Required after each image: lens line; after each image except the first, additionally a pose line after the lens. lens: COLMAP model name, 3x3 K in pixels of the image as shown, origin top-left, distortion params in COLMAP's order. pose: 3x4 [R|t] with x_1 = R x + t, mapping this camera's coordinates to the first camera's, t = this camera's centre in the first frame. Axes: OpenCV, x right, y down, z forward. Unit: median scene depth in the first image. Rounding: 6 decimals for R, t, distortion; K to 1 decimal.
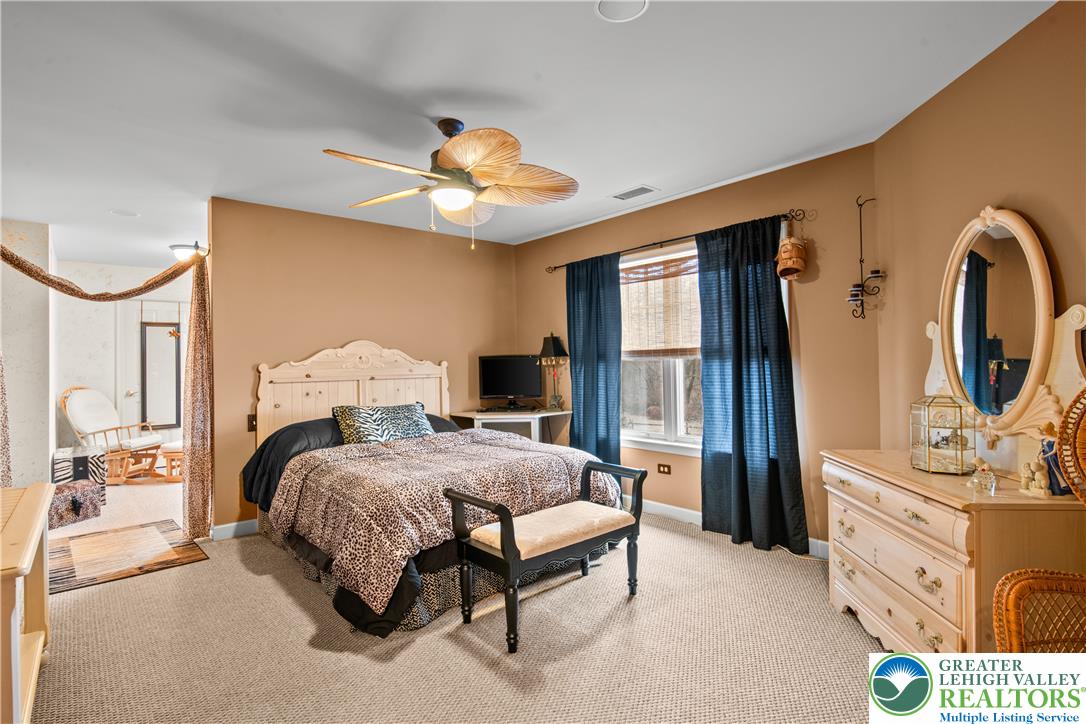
lens RADIAL K [[543.8, 0, 546.7], [0, 543.8, 356.4], [0, 0, 1]] dist [-0.010913, -0.001081]
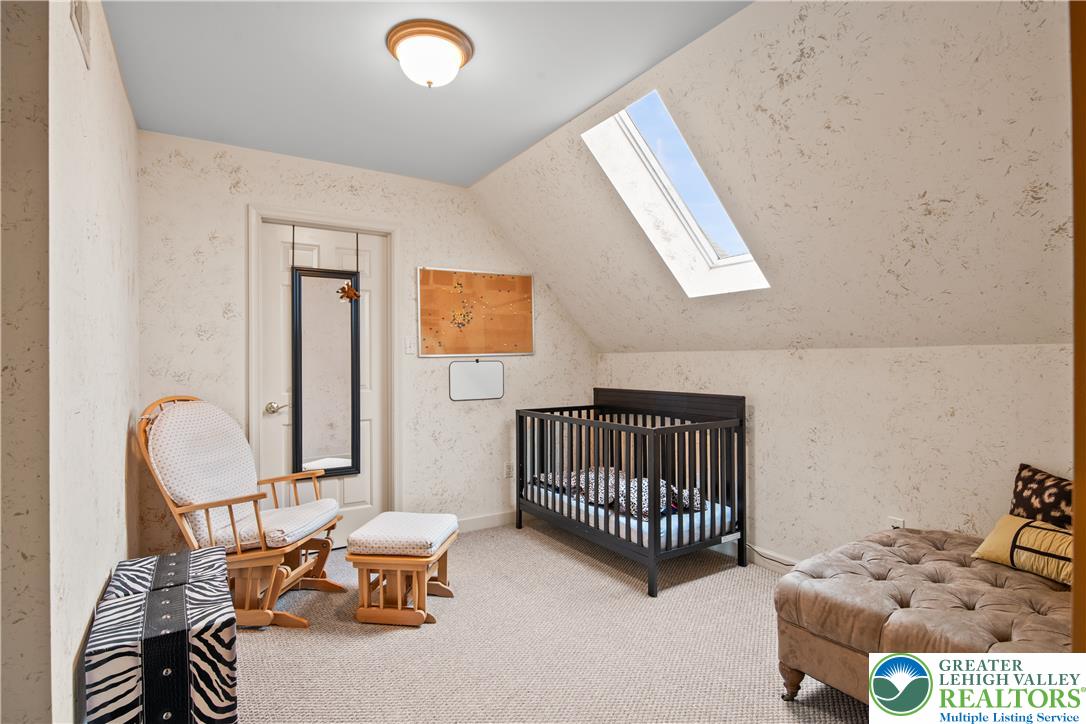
lens RADIAL K [[543.8, 0, 539.7], [0, 543.8, 364.3], [0, 0, 1]] dist [-0.010913, -0.001081]
pose [[0.988139, 0.014782, -0.152850, -0.508303], [-0.011922, 0.999737, 0.019607, 0.016878], [0.153100, -0.017553, 0.988055, 0.610697]]
